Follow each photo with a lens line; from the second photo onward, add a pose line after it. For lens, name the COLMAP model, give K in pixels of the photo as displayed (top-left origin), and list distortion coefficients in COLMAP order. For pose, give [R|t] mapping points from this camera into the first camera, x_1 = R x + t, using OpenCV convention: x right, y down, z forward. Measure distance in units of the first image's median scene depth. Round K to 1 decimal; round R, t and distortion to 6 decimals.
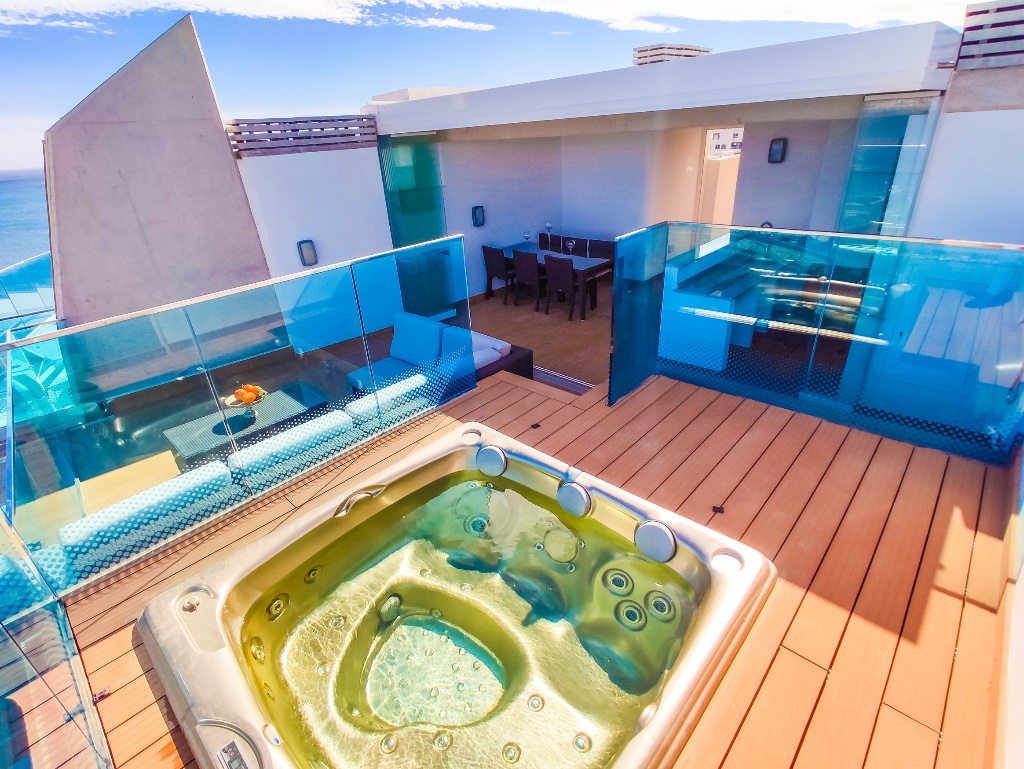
lens RADIAL K [[499.7, 0, 507.0], [0, 499.7, 380.1], [0, 0, 1]] dist [0.004342, -0.010100]
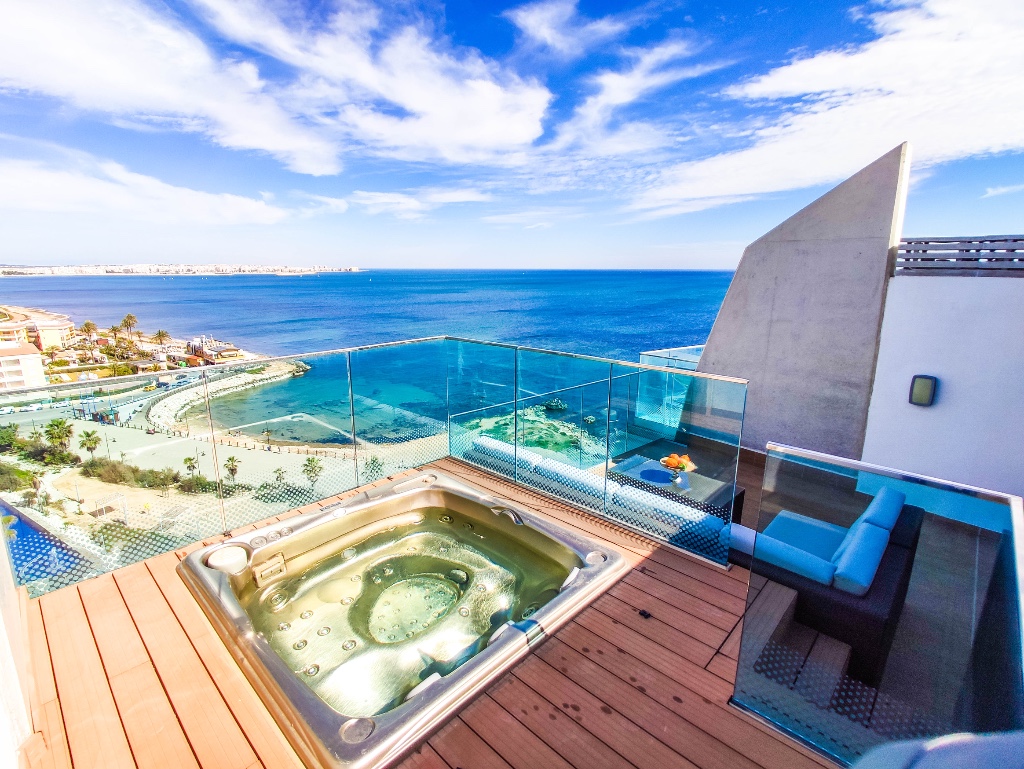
lens RADIAL K [[499.7, 0, 507.0], [0, 499.7, 380.1], [0, 0, 1]] dist [0.004342, -0.010100]
pose [[-0.018266, 0.274817, -0.961323, 0.620455], [-0.441620, 0.860393, 0.254355, -0.285194], [0.897016, 0.429186, 0.105649, 0.490203]]
